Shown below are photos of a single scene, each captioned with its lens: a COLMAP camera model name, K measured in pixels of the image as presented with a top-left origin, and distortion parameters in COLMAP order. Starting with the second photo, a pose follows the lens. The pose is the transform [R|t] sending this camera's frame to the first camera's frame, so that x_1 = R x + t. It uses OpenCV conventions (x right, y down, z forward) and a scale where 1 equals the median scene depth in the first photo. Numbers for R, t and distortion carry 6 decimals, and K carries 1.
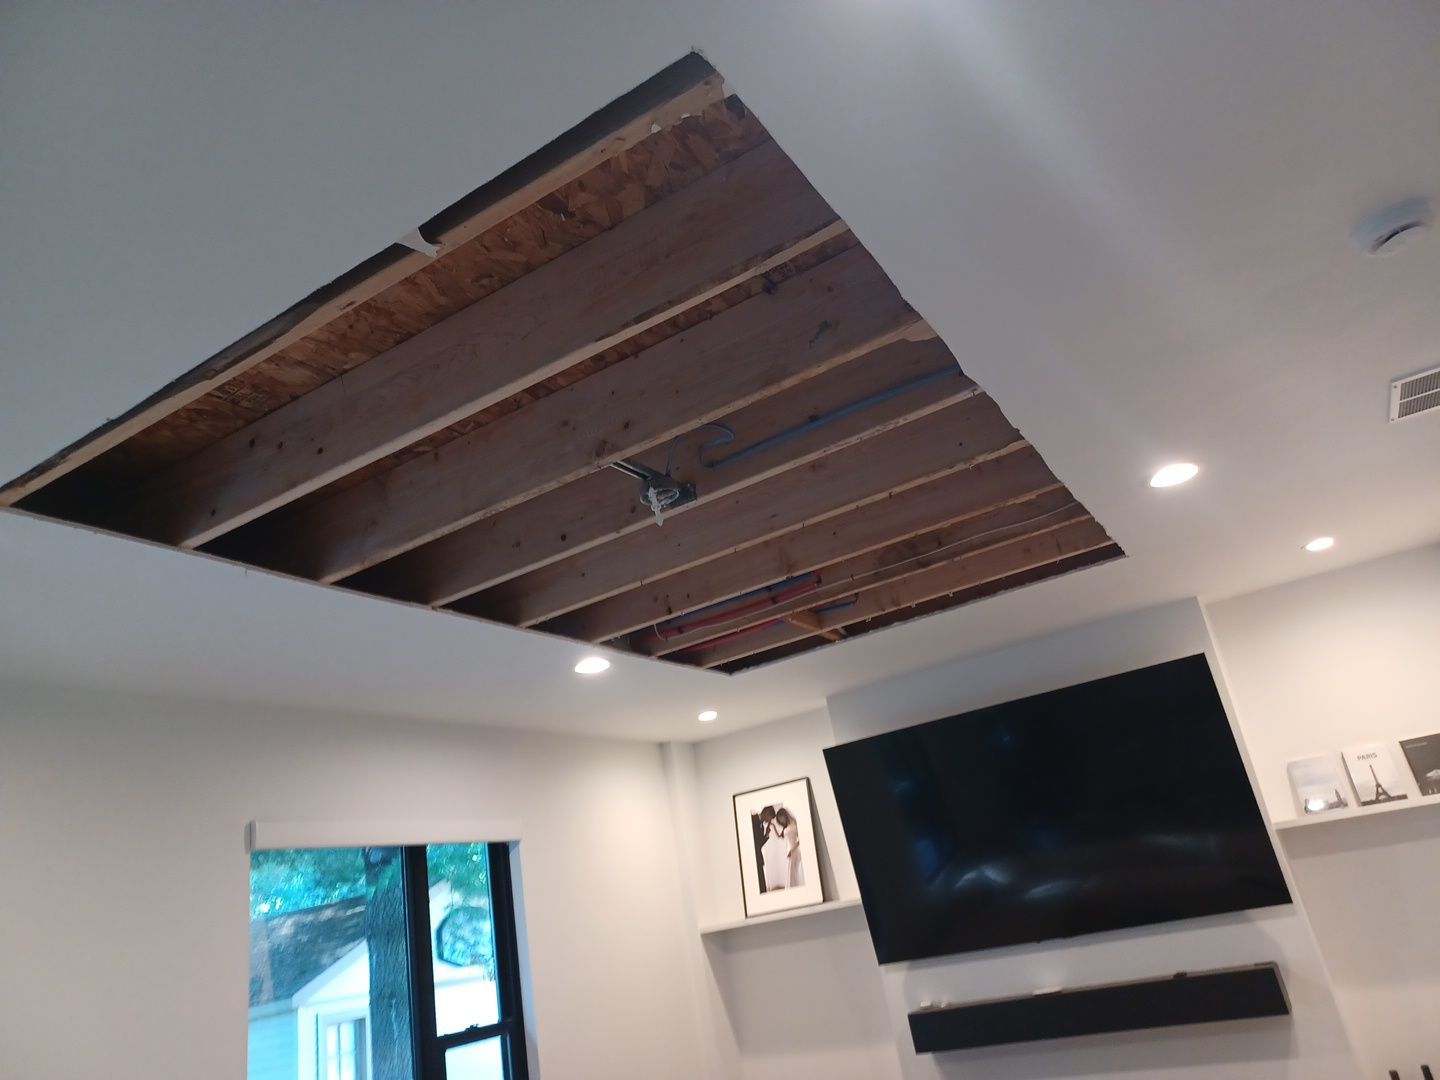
lens RADIAL K [[1051.0, 0, 711.9], [0, 1051.0, 552.1], [0, 0, 1]] dist [0.038323, 0.002451]
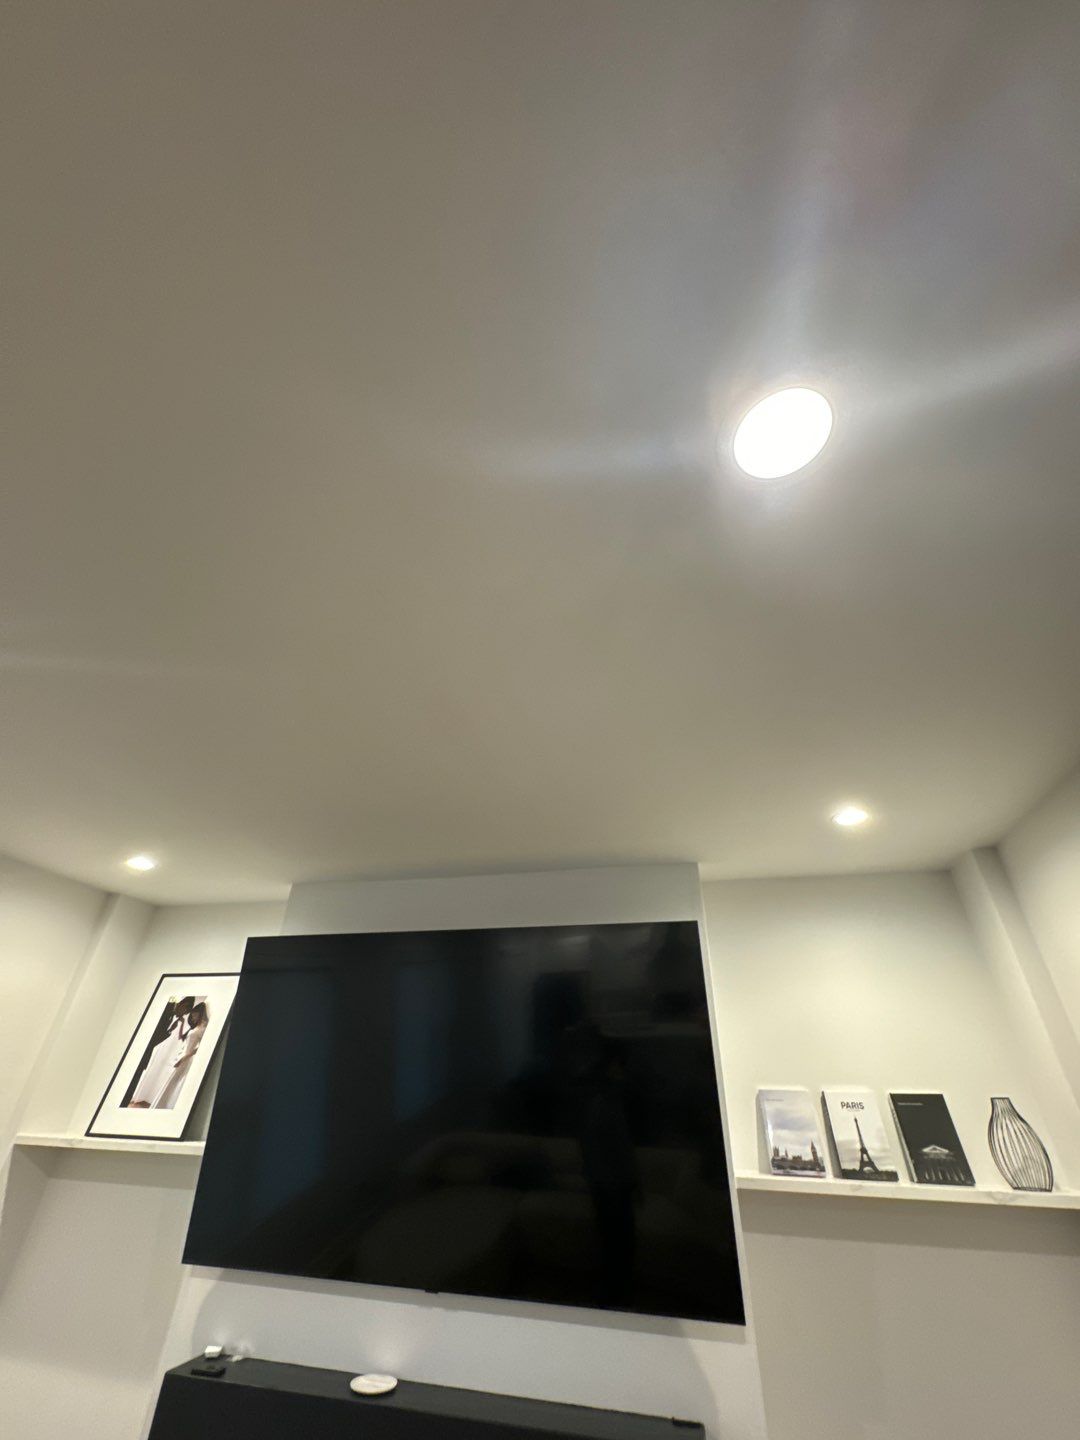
lens RADIAL K [[577.1, 0, 532.3], [0, 577.1, 721.4], [0, 0, 1]] dist [-0.001133, 0.000101]
pose [[0.938567, 0.320232, 0.128622, 0.234063], [-0.276185, 0.920497, -0.276419, 0.109051], [-0.206914, 0.223915, 0.952391, 0.556955]]
